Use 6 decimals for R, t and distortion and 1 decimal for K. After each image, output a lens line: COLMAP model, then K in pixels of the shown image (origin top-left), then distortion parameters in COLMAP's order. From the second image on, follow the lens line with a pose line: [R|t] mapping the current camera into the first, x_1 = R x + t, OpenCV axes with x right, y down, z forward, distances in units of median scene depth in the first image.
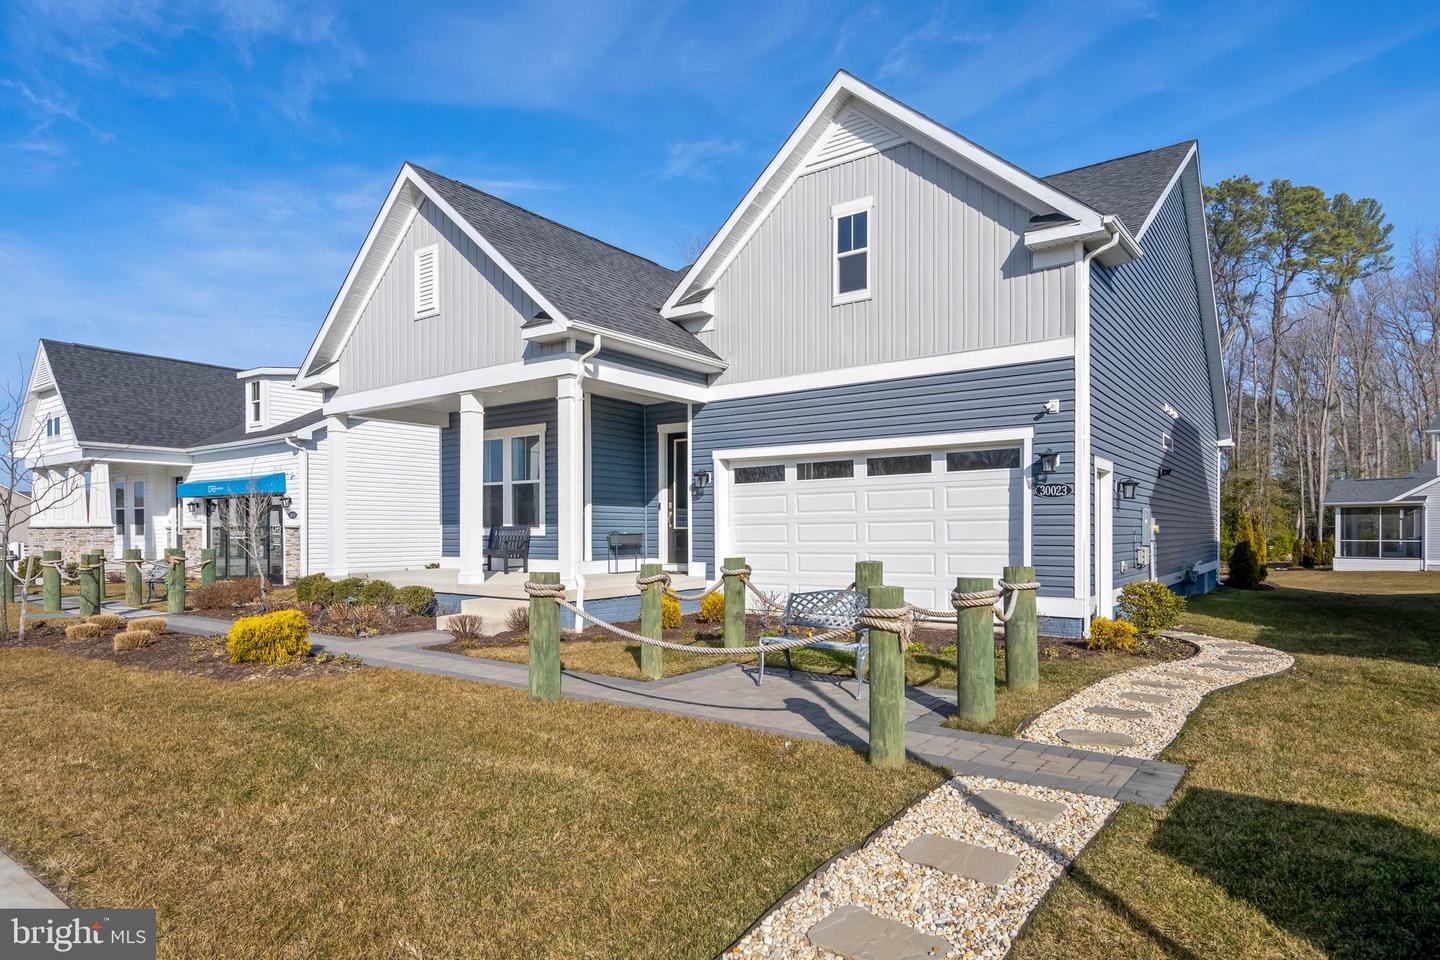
lens RADIAL K [[818.7, 0, 716.9], [0, 818.7, 528.8], [0, 0, 1]] dist [0.000270, 0.000080]
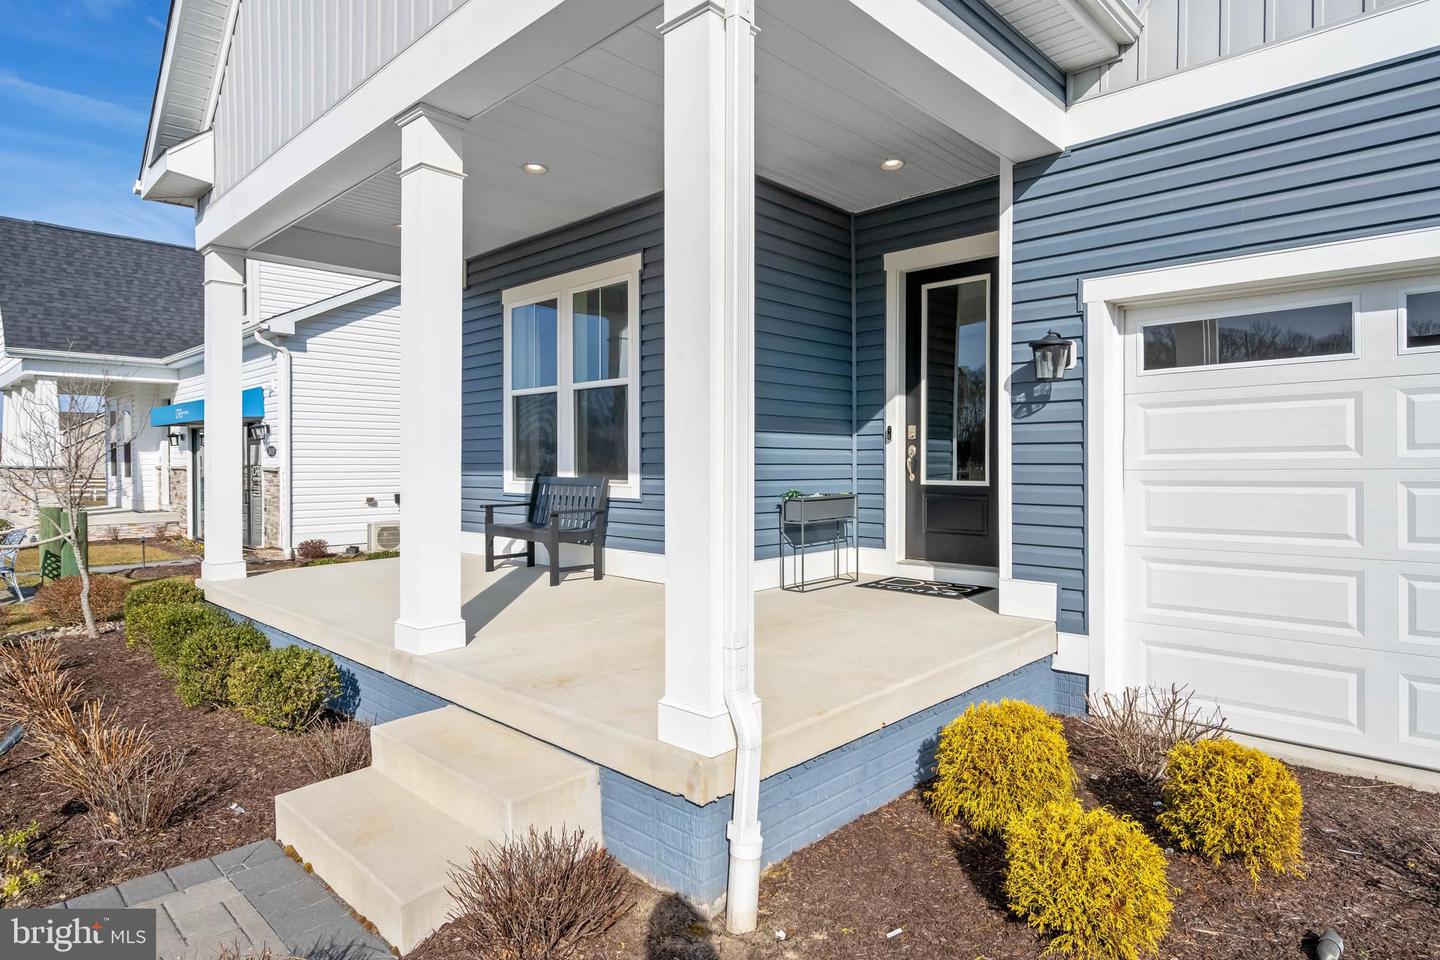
lens RADIAL K [[821.0, 0, 720.0], [0, 821.0, 480.0], [0, 0, 1]] dist [0.002717, 0.000808]
pose [[0.991223, 0.003860, -0.132146, -0.102188], [-0.000802, 0.999731, 0.023186, -0.012722], [0.132200, -0.022876, 0.990959, 0.537812]]
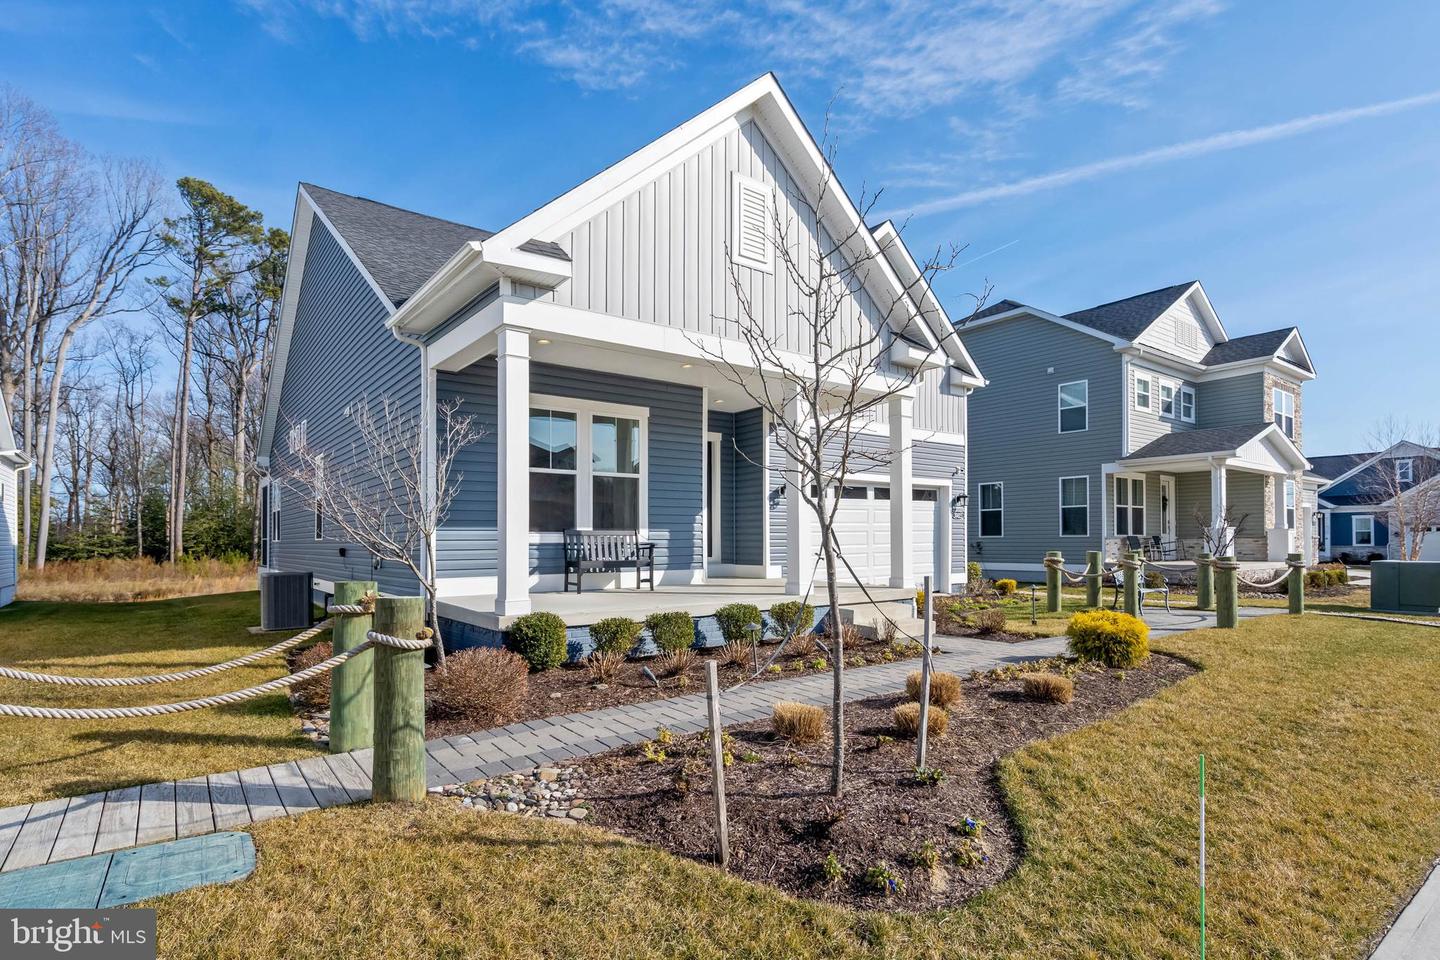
lens RADIAL K [[715.5, 0, 719.4], [0, 715.5, 531.3], [0, 0, 1]] dist [0.000187, 0.000002]
pose [[0.274405, 0.006073, 0.961595, -0.864625], [-0.005621, 0.999973, -0.004711, 0.000154], [-0.961598, -0.004112, 0.274432, 0.713697]]
